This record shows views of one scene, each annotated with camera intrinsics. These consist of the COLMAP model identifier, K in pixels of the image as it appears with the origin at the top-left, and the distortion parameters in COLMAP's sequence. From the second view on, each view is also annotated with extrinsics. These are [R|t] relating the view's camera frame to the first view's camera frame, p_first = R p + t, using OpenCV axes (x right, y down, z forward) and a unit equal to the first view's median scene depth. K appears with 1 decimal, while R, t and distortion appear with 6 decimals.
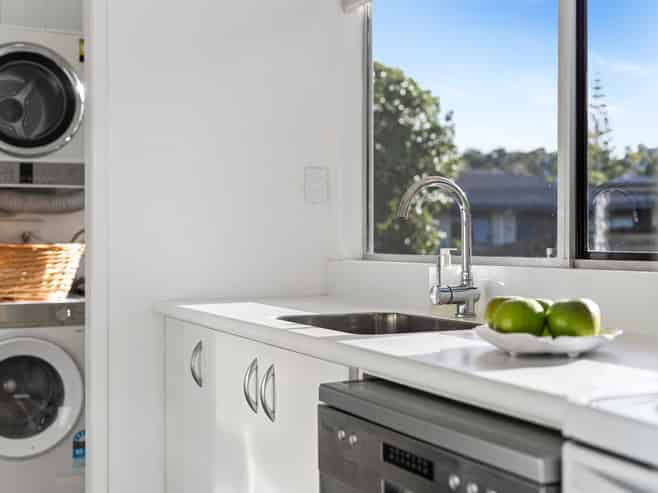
lens RADIAL K [[990.0, 0, 329.0], [0, 990.0, 246.5], [0, 0, 1]] dist [-0.006788, 0.005521]
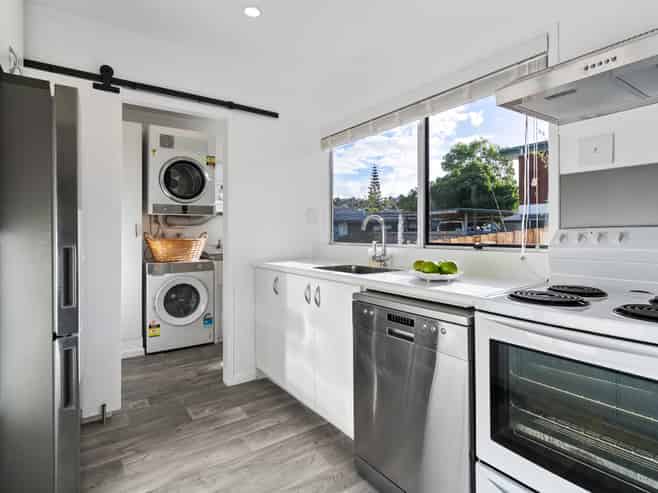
lens RADIAL K [[394.5, 0, 329.0], [0, 394.5, 221.2], [0, 0, 1]] dist [0.002482, 0.000271]
pose [[0.986424, 0.003362, 0.164181, -0.181683], [0.002670, 0.999330, -0.036508, -0.013281], [-0.164194, 0.036450, 0.985754, -0.046642]]
